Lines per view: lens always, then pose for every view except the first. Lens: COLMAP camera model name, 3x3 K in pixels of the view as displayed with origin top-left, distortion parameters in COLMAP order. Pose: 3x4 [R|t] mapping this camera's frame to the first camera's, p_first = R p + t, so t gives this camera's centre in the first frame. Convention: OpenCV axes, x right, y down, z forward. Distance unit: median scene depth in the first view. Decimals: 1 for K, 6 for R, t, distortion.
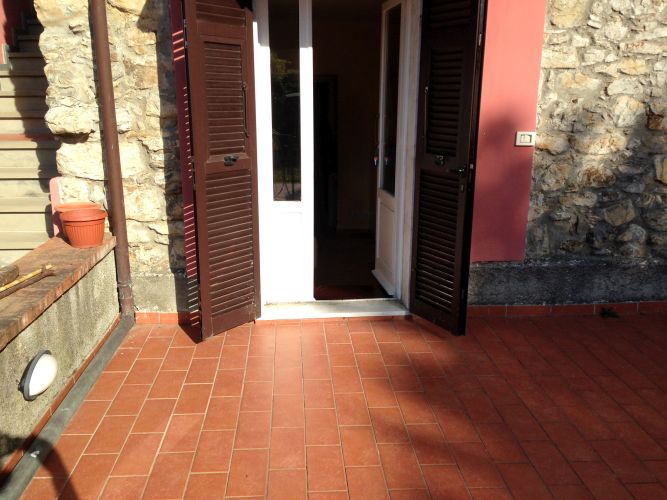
lens RADIAL K [[608.2, 0, 332.4], [0, 608.2, 247.6], [0, 0, 1]] dist [0.134624, -0.243069]
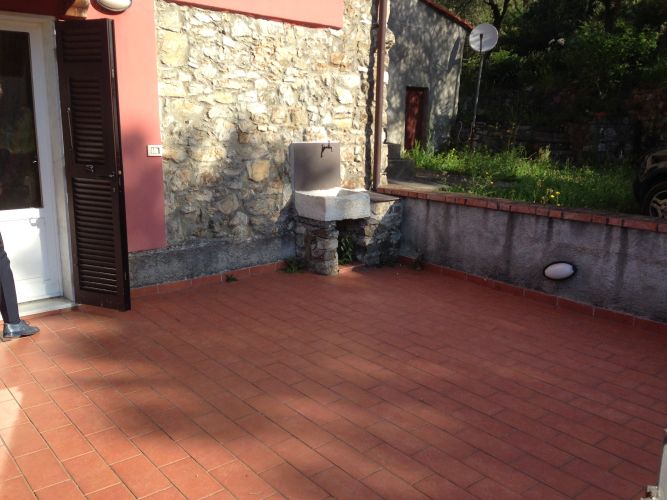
lens RADIAL K [[589.7, 0, 333.5], [0, 589.7, 250.0], [0, 0, 1]] dist [0.029384, 0.008460]
pose [[0.805347, -0.119262, 0.580683, -0.121700], [0.129064, 0.991331, 0.024604, 0.043358], [-0.578584, 0.055130, 0.813758, -0.193219]]
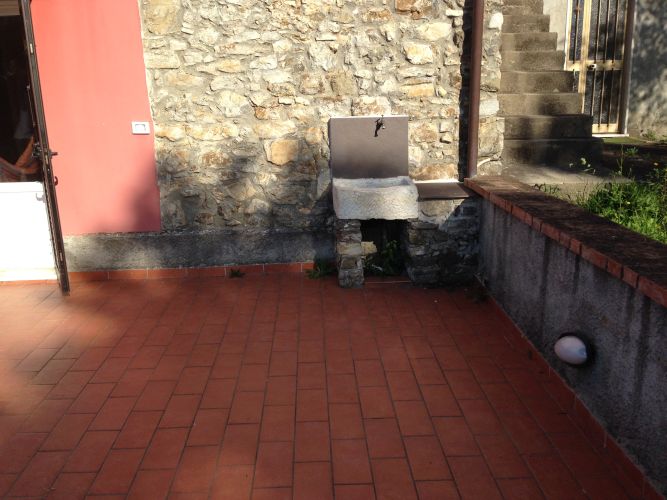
lens RADIAL K [[608.2, 0, 332.4], [0, 608.2, 247.6], [0, 0, 1]] dist [0.134624, -0.243069]
pose [[0.999219, -0.015984, -0.036146, 0.711827], [0.016421, 0.999795, 0.011804, 0.046626], [0.035950, -0.012388, 0.999277, -0.180026]]
